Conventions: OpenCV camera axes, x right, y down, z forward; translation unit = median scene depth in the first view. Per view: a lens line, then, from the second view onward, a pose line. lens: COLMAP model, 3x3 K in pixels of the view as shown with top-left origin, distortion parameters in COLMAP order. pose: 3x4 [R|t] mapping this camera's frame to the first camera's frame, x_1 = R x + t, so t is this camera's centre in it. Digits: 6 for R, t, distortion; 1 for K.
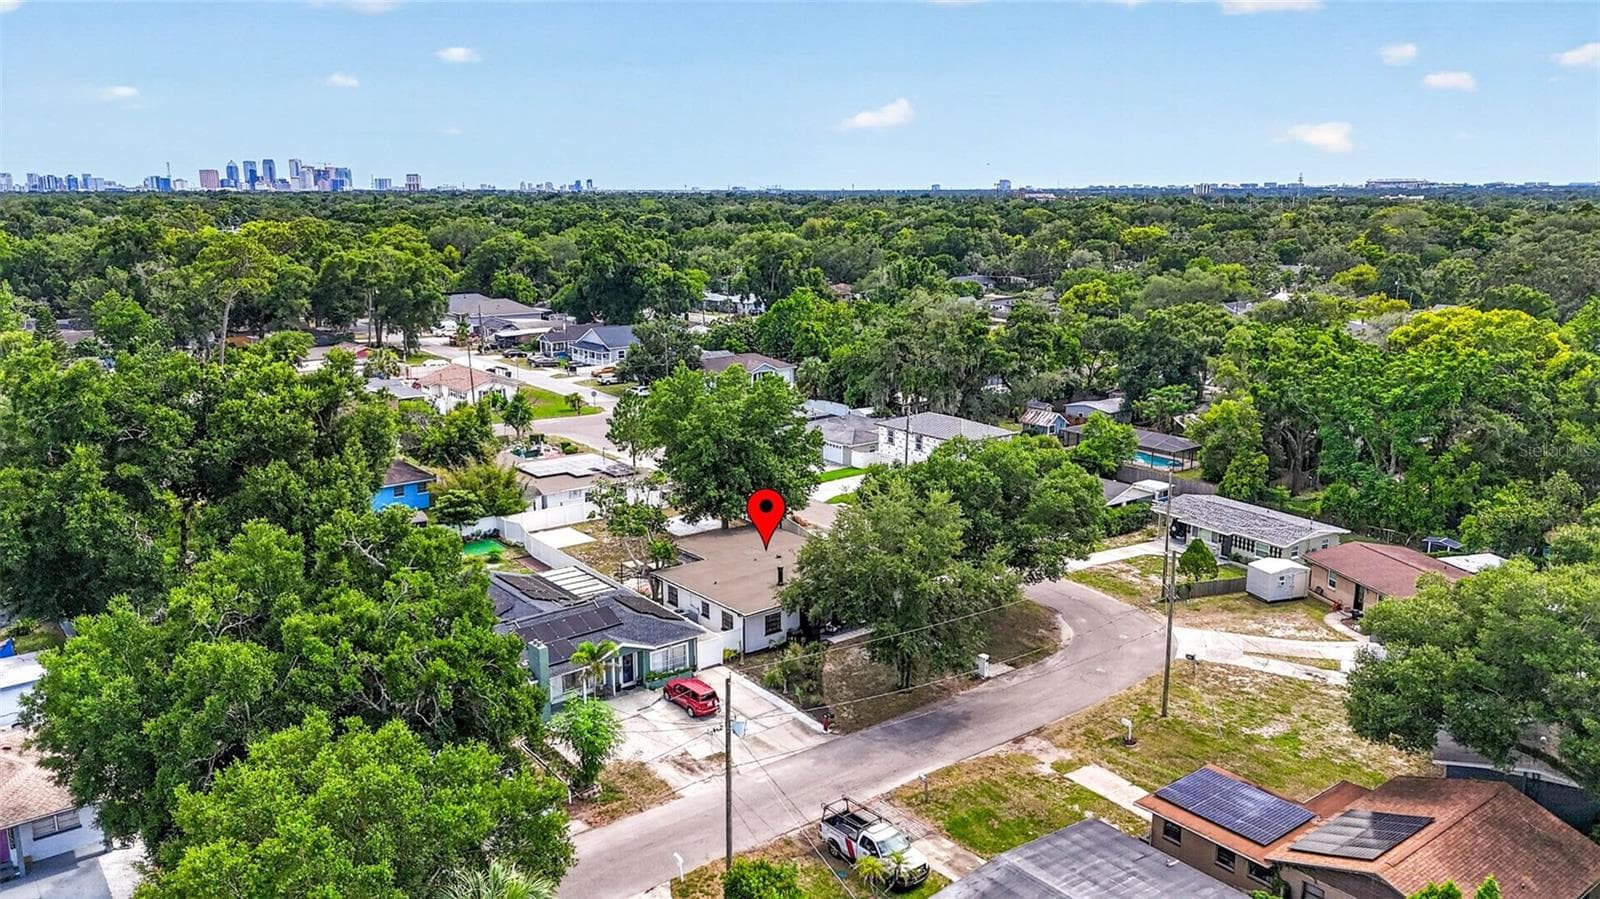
lens RADIAL K [[1177.5, 0, 800.0], [0, 1177.5, 449.5], [0, 0, 1]] dist [0.029137, 0.000533]
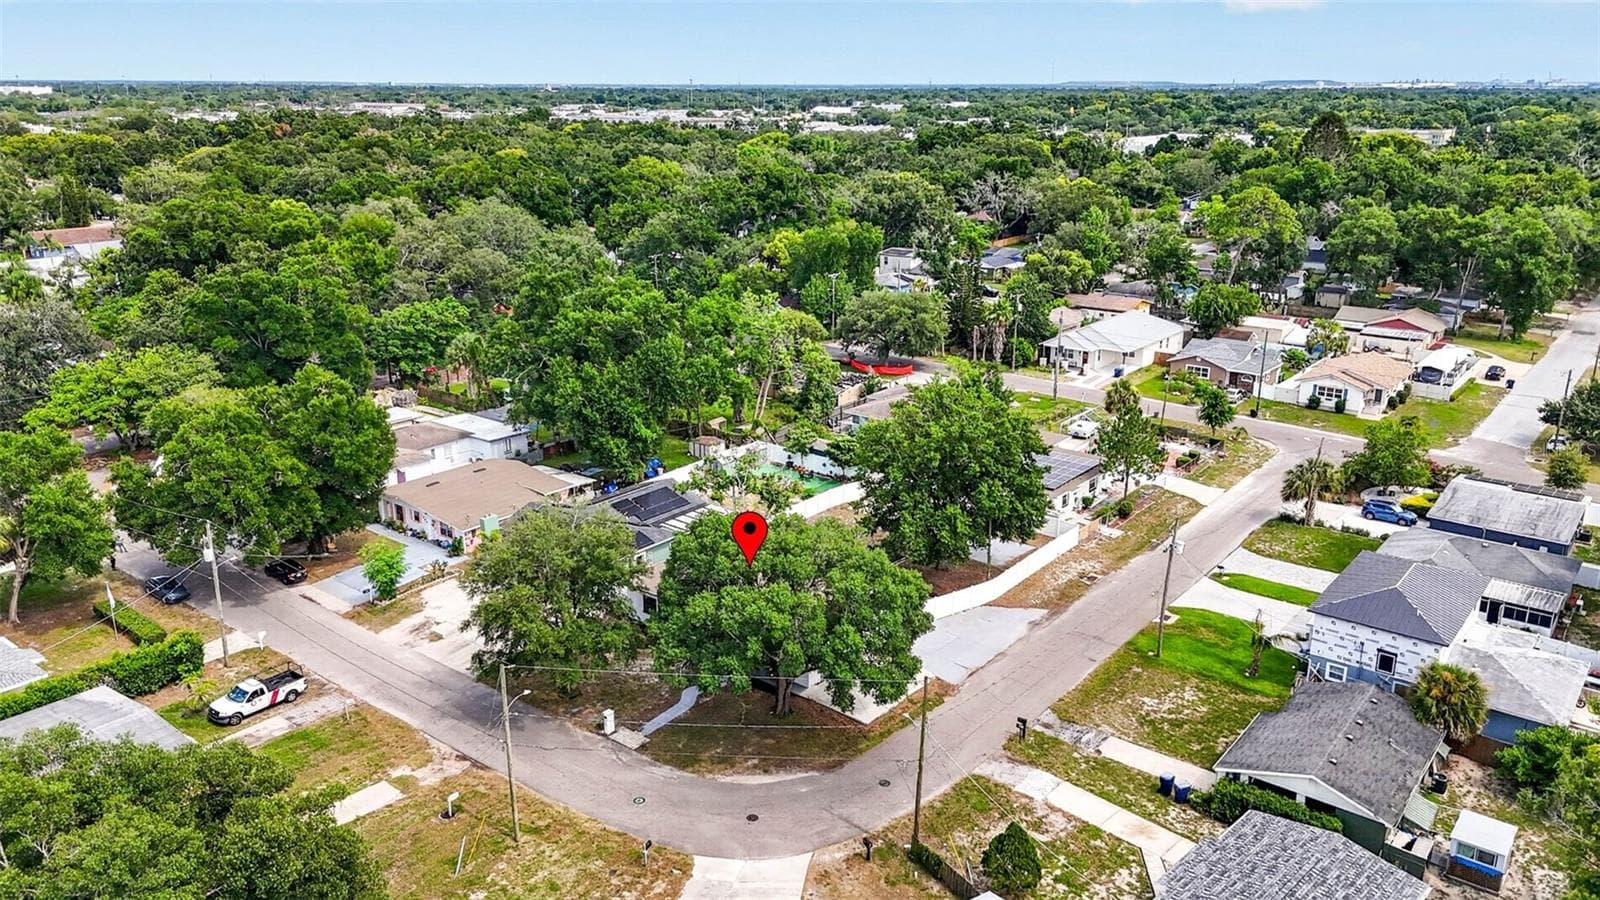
lens RADIAL K [[1190.3, 0, 796.1], [0, 1190.3, 452.9], [0, 0, 1]] dist [0.047234, -0.003829]
pose [[0.234170, 0.286065, -0.929156, 1.026499], [-0.209796, 0.948080, 0.239018, -0.287833], [0.949289, 0.138962, 0.282027, 0.830528]]
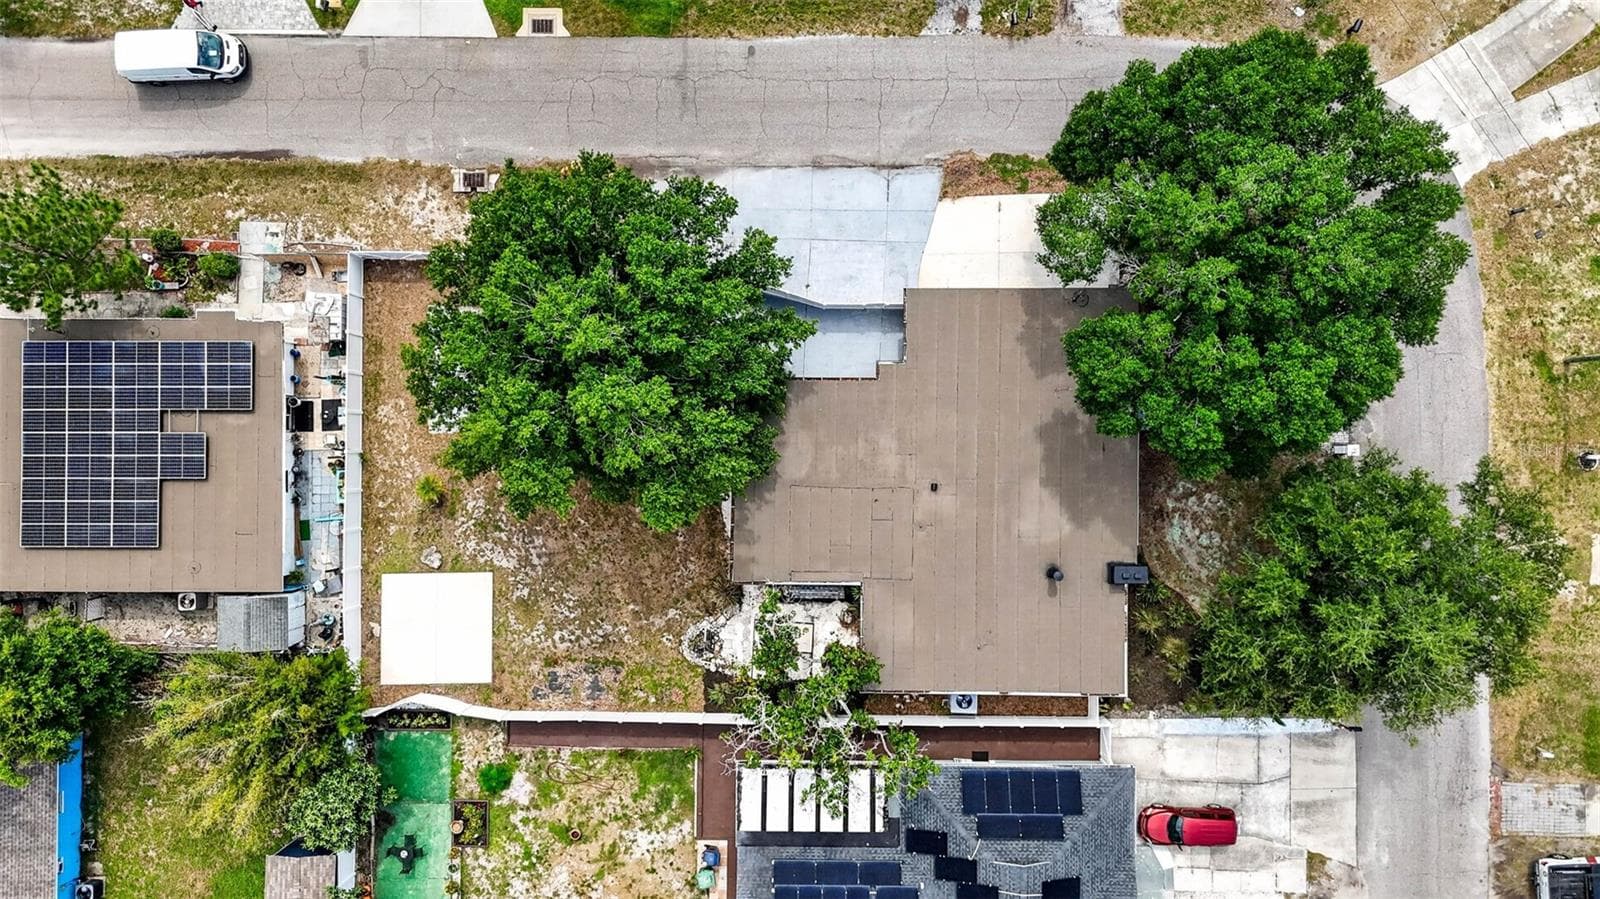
lens RADIAL K [[1177.5, 0, 800.0], [0, 1177.5, 449.5], [0, 0, 1]] dist [0.029137, 0.000533]
pose [[0.620519, -0.784189, 0.002250, -0.056571], [0.170959, 0.138077, 0.975555, -0.587582], [-0.765330, -0.604965, 0.219744, 1.087739]]
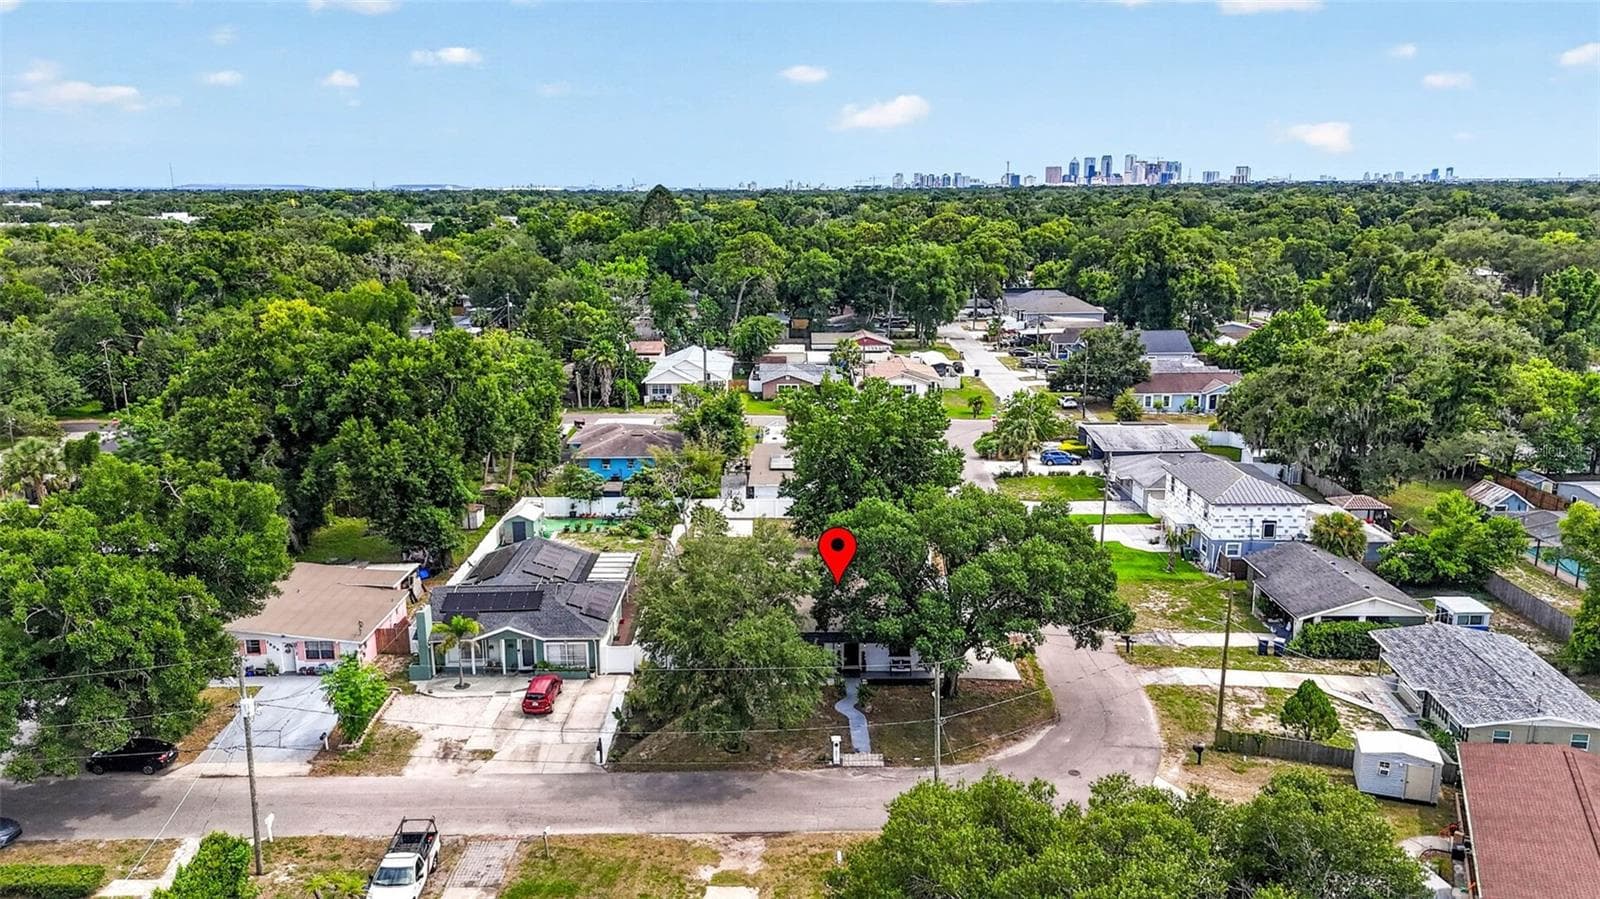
lens RADIAL K [[1177.5, 0, 800.0], [0, 1177.5, 449.5], [0, 0, 1]] dist [0.029137, 0.000533]
pose [[0.790368, 0.128846, -0.598930, 0.617122], [-0.125248, 0.990968, 0.047903, -0.071829], [0.599692, 0.037154, 0.799368, 0.283797]]
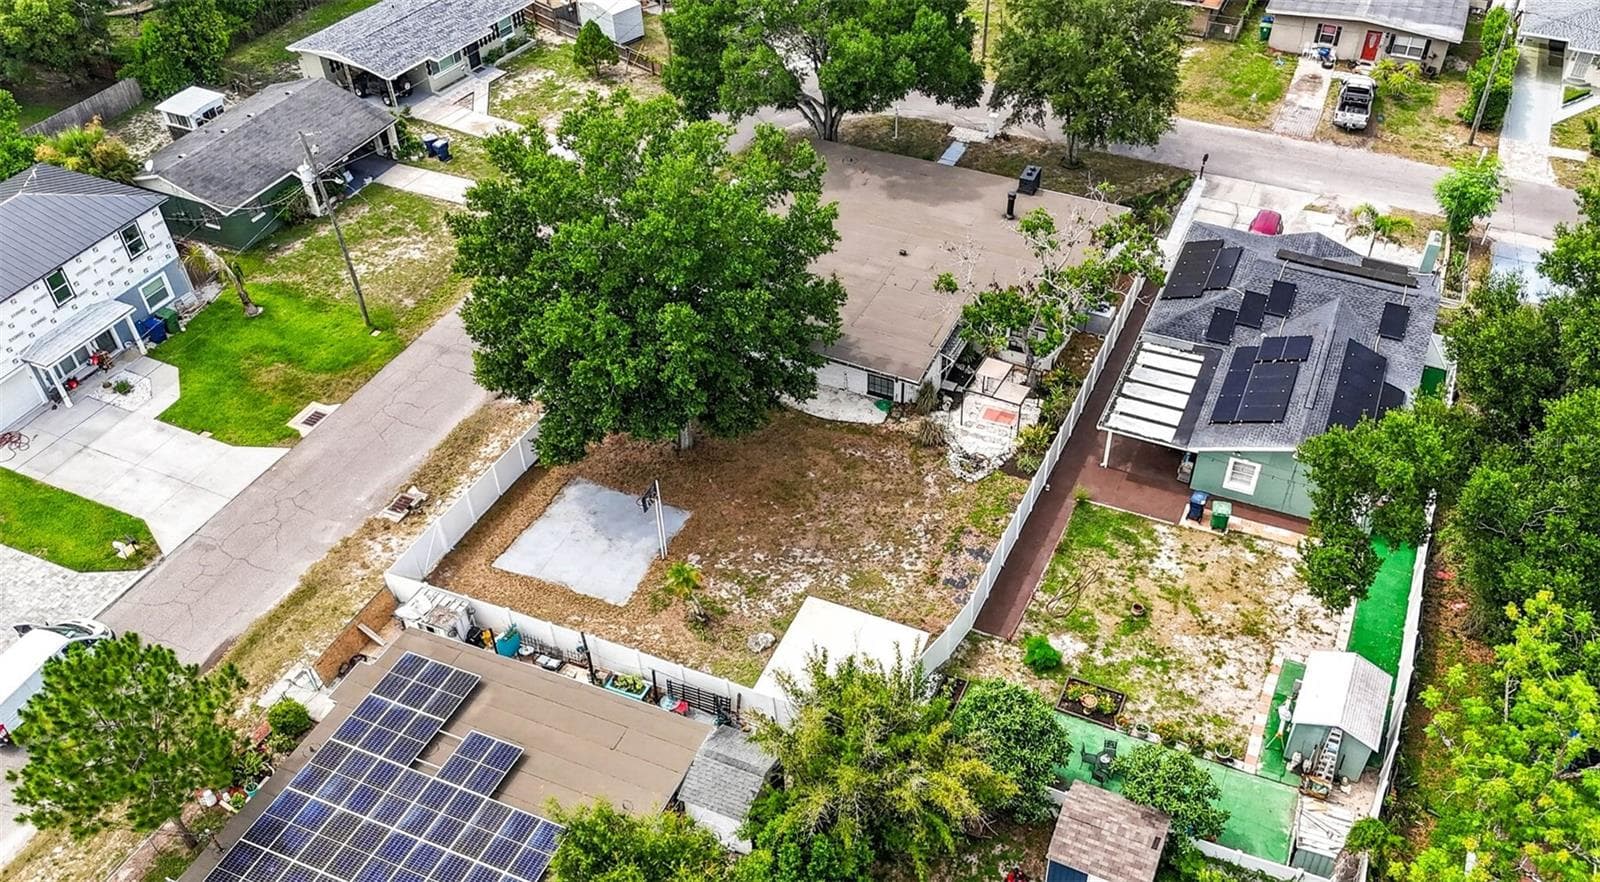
lens RADIAL K [[1287.2, 0, 860.4], [0, 1287.2, 500.2], [0, 0, 1]] dist [0.058342, -0.051929]
pose [[-0.482662, -0.599013, 0.638922, -0.641147], [0.183434, 0.644202, 0.742534, -0.418662], [-0.856382, 0.475592, -0.201052, 1.434531]]
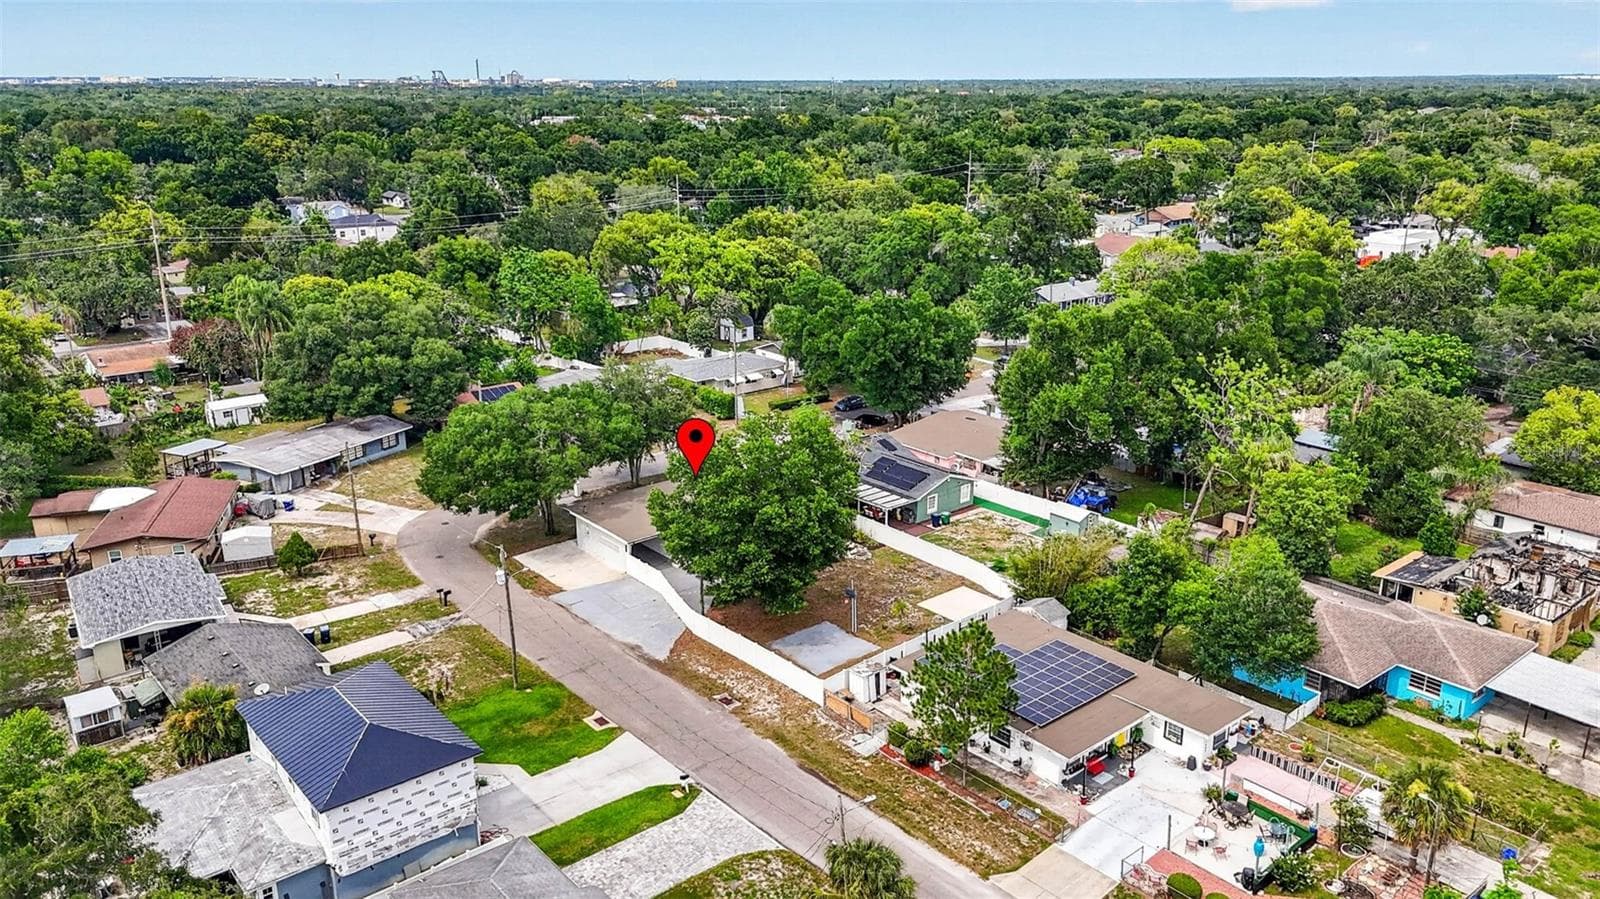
lens RADIAL K [[1190.3, 0, 796.1], [0, 1190.3, 452.4], [0, 0, 1]] dist [0.047234, -0.003829]
pose [[-0.999499, 0.012629, -0.029009, -0.082160], [-0.003355, 0.869411, 0.494078, -0.610128], [0.031461, 0.493928, -0.868934, 2.293474]]
